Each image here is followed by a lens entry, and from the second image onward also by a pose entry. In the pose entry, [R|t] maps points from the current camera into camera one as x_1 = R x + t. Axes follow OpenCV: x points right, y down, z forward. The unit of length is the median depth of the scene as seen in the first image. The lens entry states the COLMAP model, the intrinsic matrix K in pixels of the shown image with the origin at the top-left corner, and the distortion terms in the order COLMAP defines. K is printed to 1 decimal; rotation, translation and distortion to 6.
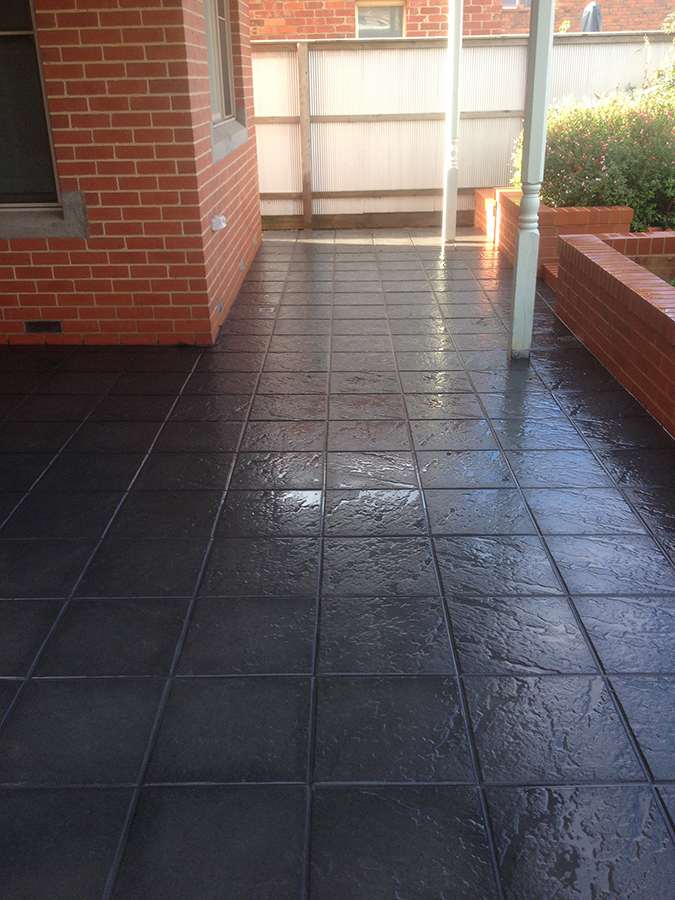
lens RADIAL K [[843.9, 0, 332.7], [0, 843.9, 451.8], [0, 0, 1]] dist [0.117908, -0.218770]
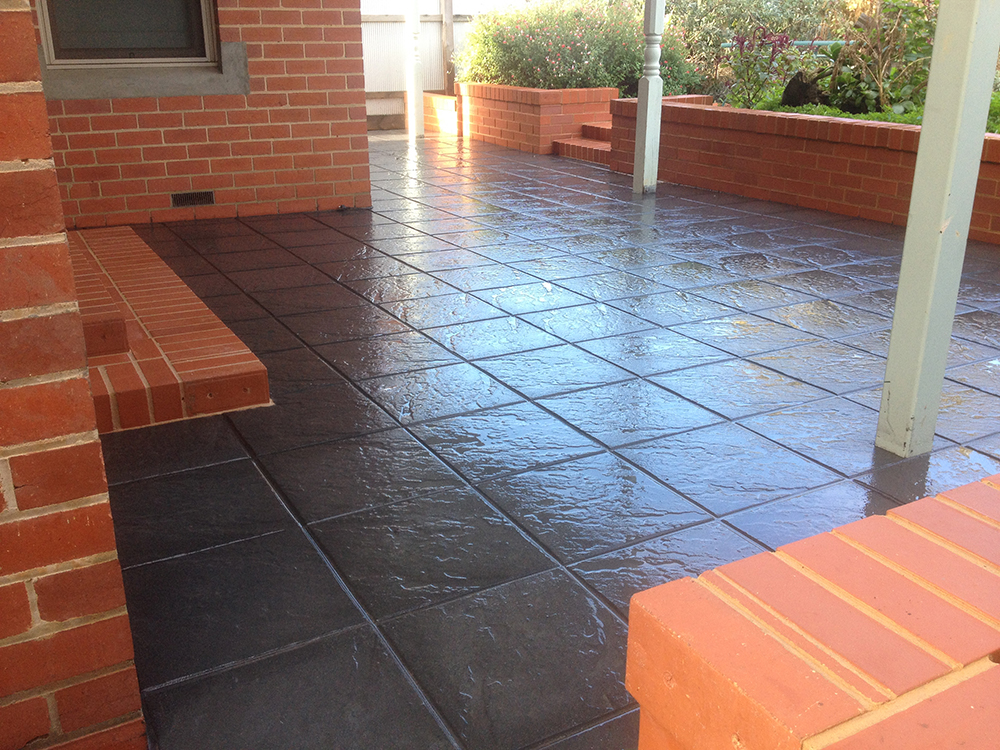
lens RADIAL K [[937.7, 0, 500.0], [0, 937.7, 375.0], [0, 0, 1]] dist [0.117908, -0.218770]
pose [[0.871758, -0.152599, 0.465566, -0.565454], [0.183869, 0.982700, -0.022187, 0.116941], [-0.454126, 0.104945, 0.884735, 0.006100]]
